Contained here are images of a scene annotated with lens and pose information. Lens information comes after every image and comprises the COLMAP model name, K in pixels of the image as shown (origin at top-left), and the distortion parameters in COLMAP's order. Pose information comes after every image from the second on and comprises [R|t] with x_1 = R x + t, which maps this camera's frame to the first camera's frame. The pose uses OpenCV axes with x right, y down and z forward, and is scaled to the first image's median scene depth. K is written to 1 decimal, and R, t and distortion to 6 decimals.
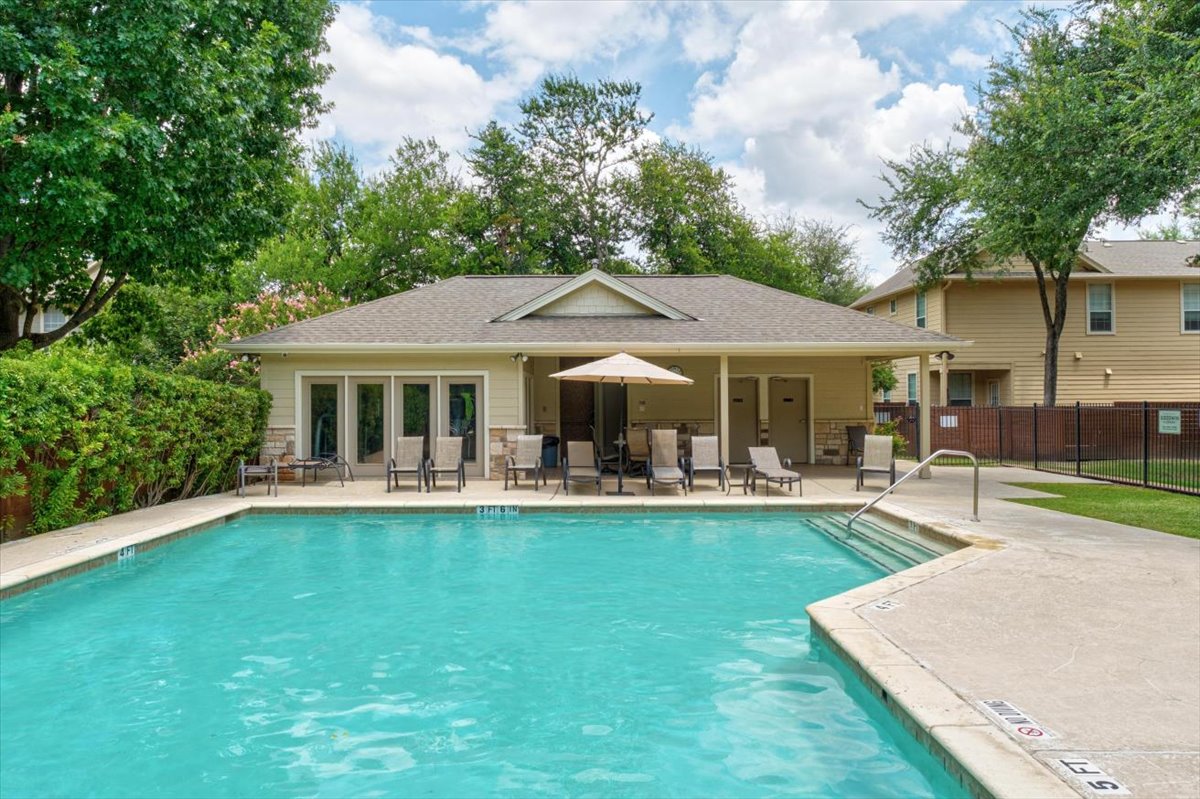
lens RADIAL K [[794.8, 0, 600.0], [0, 794.8, 399.5], [0, 0, 1]] dist [-0.020938, -0.000634]
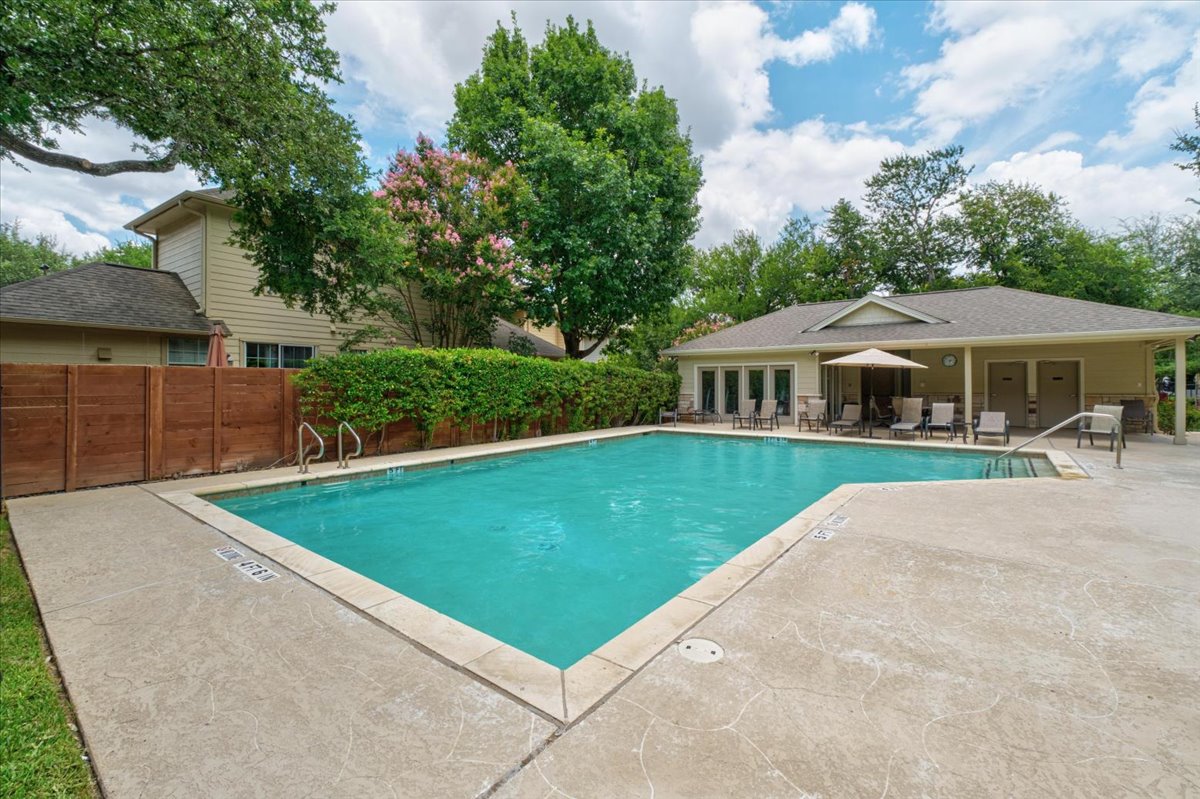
lens RADIAL K [[506.2, 0, 605.5], [0, 506.2, 382.7], [0, 0, 1]] dist [-0.011335, 0.005258]
pose [[0.790487, -0.000320, -0.612479, 0.195087], [0.000705, 1.000000, 0.000387, 0.007805], [0.612479, -0.000738, 0.790487, -0.099006]]
